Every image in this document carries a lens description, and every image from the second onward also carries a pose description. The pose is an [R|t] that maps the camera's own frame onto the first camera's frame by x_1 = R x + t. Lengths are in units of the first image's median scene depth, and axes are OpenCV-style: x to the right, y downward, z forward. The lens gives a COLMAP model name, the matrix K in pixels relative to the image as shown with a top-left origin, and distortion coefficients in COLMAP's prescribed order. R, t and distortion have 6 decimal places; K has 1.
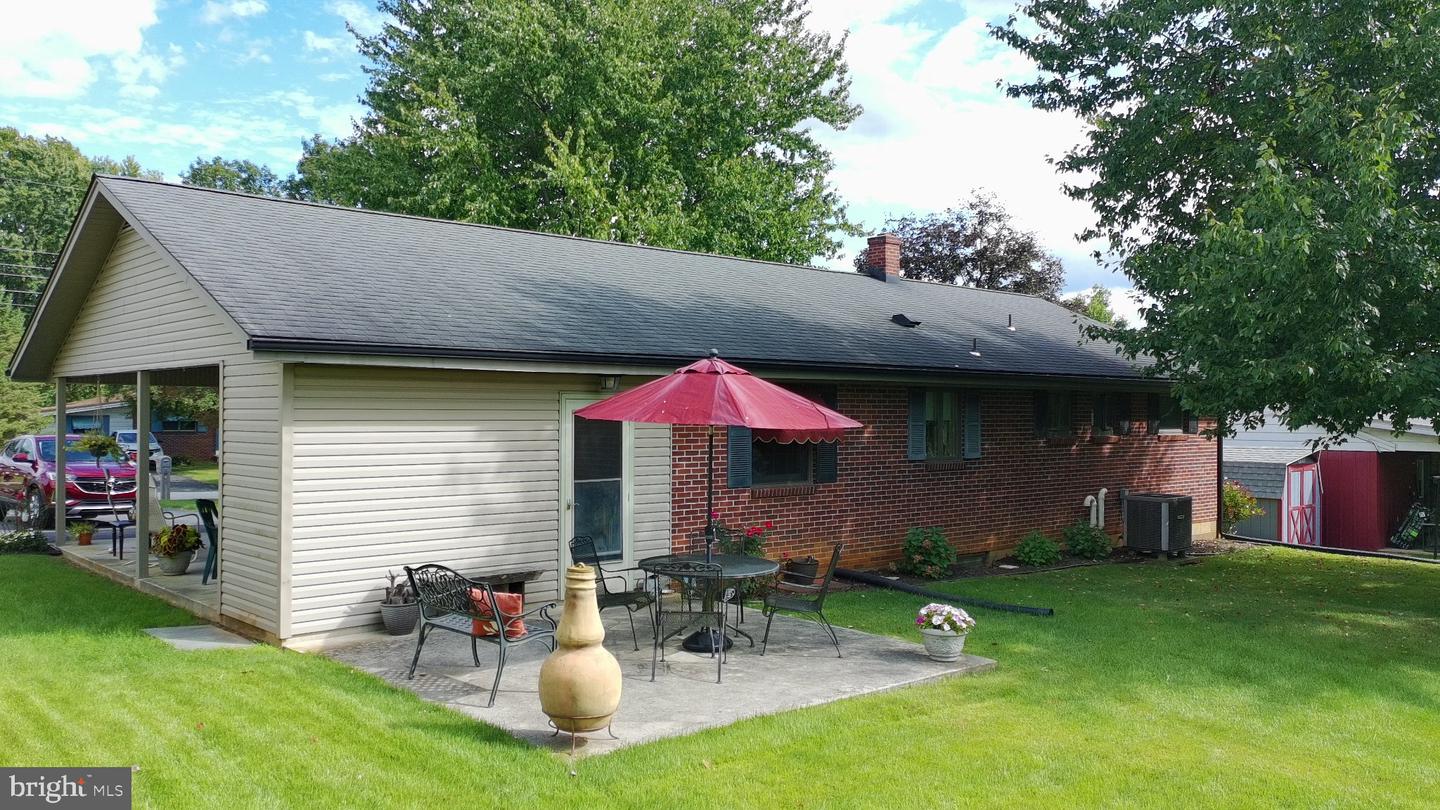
lens RADIAL K [[1137.7, 0, 720.0], [0, 1137.7, 405.0], [0, 0, 1]] dist [0.036147, -0.005035]
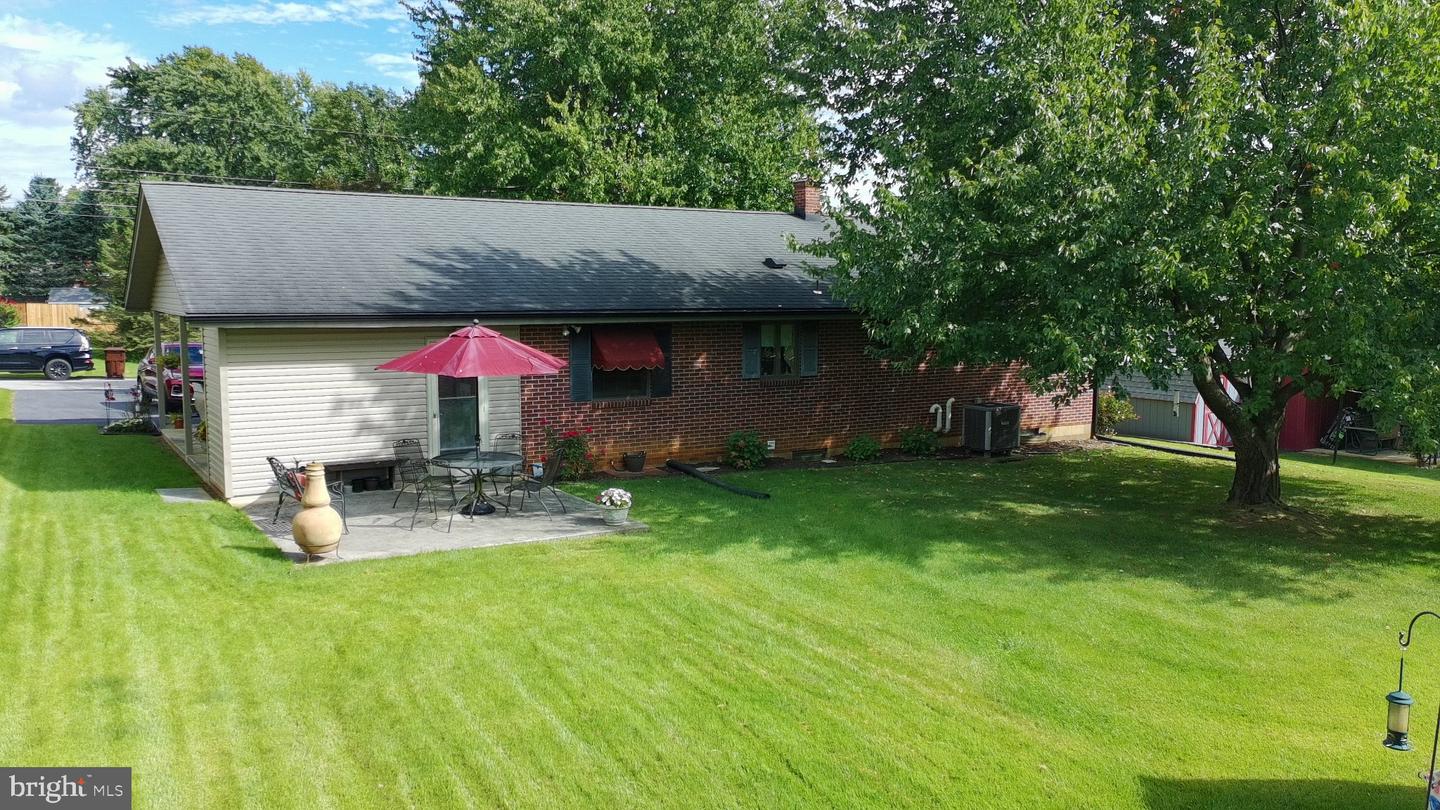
lens RADIAL K [[1137.7, 0, 720.0], [0, 1137.7, 405.0], [0, 0, 1]] dist [0.036147, -0.005035]
pose [[0.986261, 0.017231, -0.164291, 0.339519], [0.000676, 0.994115, 0.108327, -0.059874], [0.165190, -0.106950, 0.980446, -0.269929]]
